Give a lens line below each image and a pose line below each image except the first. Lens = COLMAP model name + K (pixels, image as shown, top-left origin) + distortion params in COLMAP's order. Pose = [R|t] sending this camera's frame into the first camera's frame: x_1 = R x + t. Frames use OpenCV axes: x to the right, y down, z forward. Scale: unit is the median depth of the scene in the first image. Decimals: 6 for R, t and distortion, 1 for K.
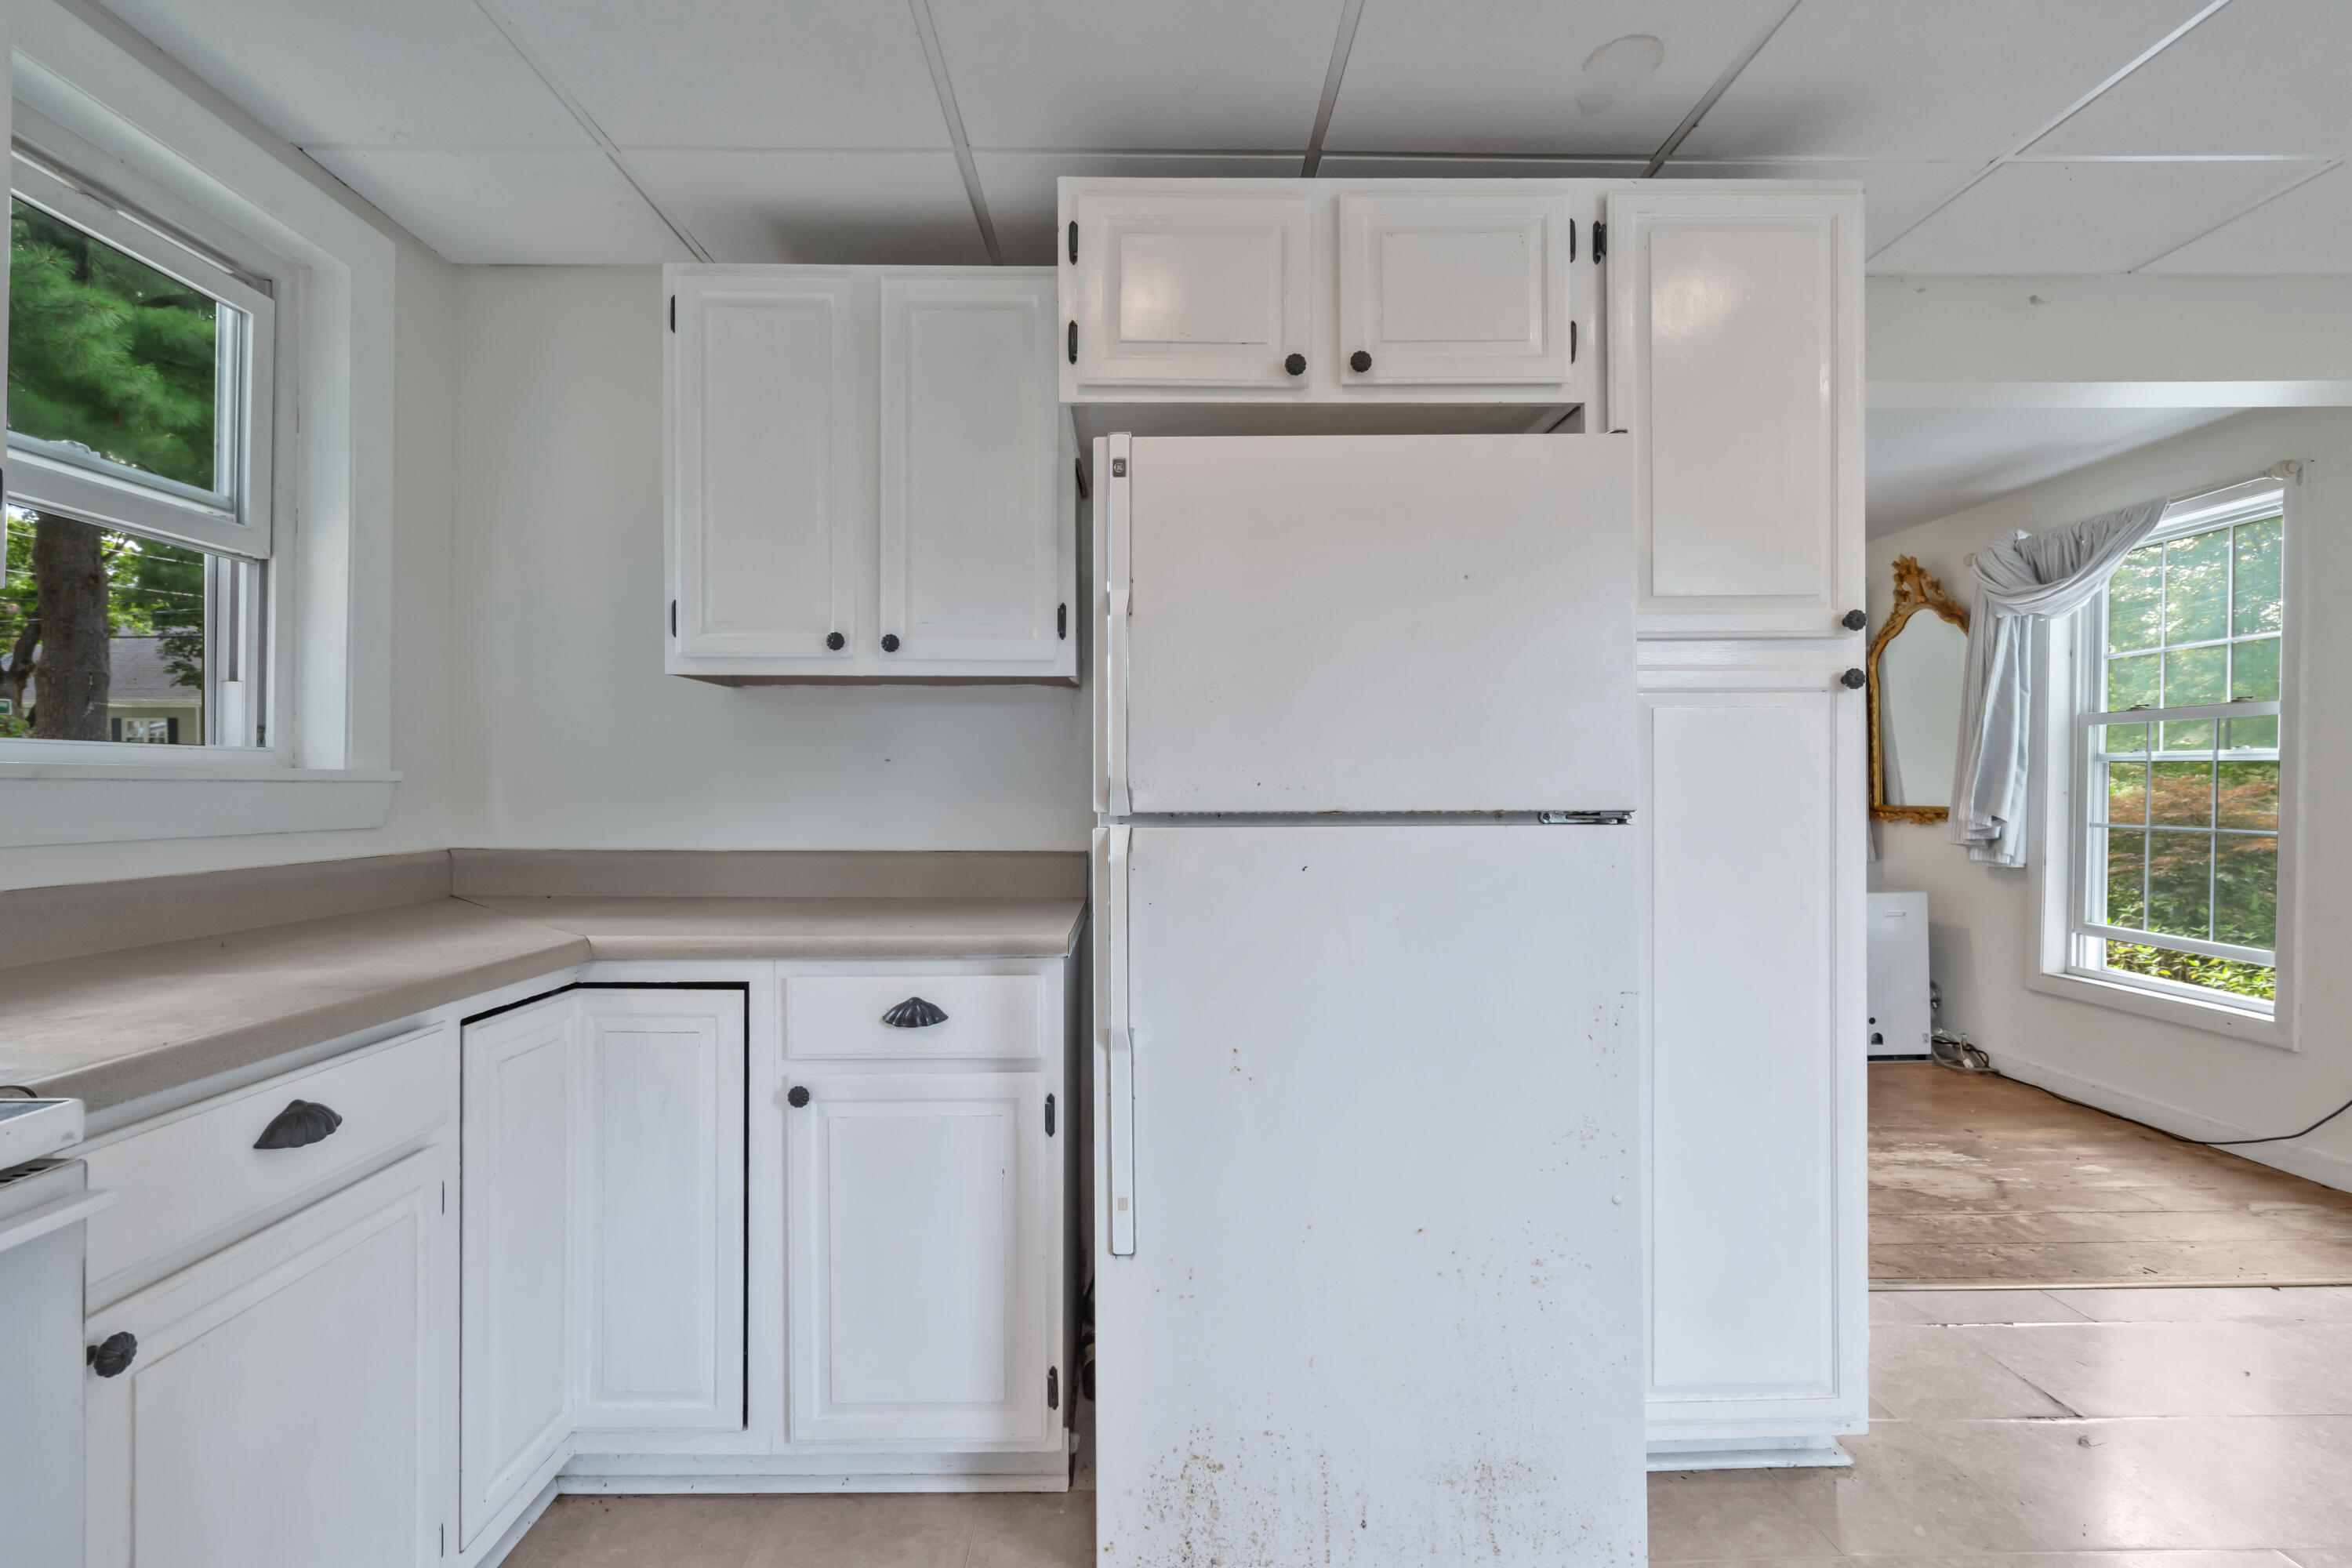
lens RADIAL K [[1056.9, 0, 1214.9], [0, 1056.9, 786.9], [0, 0, 1]] dist [-0.005880, 0.002562]
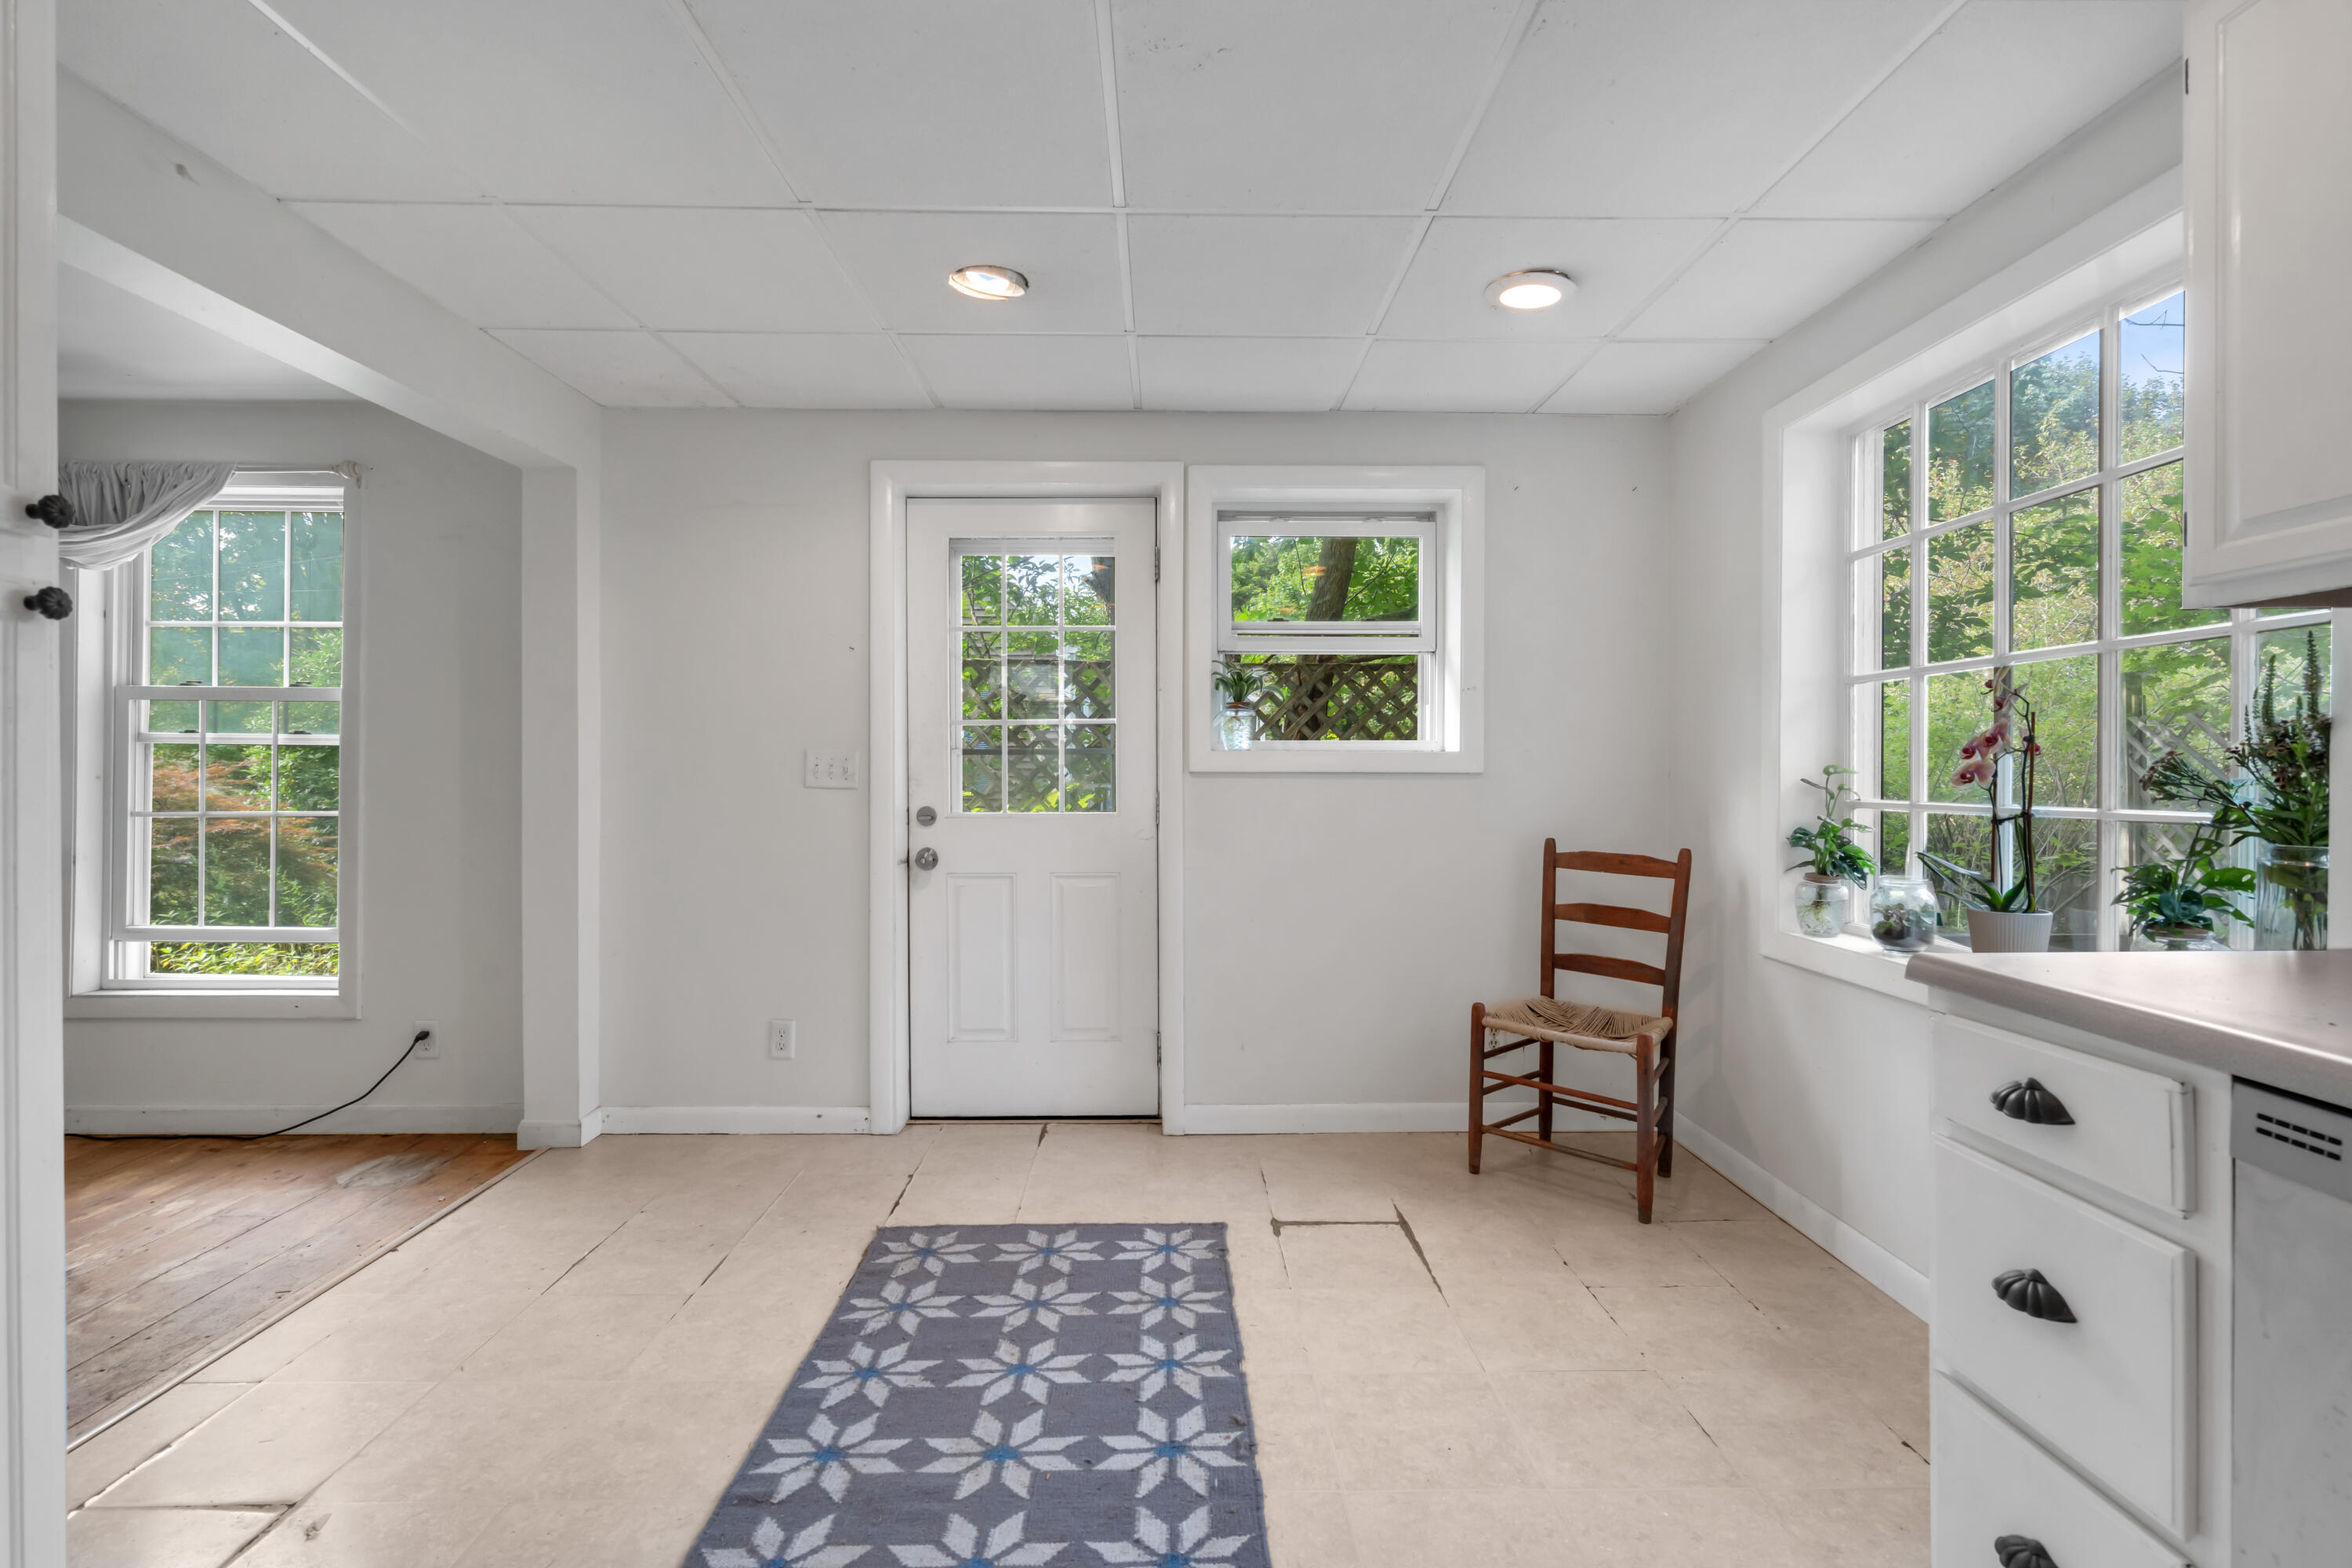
lens RADIAL K [[1056.9, 0, 1145.2], [0, 1056.9, 781.0], [0, 0, 1]] dist [-0.005880, 0.002562]
pose [[0.048051, -0.009785, 0.998797, 0.000854], [-0.001044, 0.999951, 0.009846, -0.001378], [-0.998844, -0.001515, 0.048038, 0.173268]]
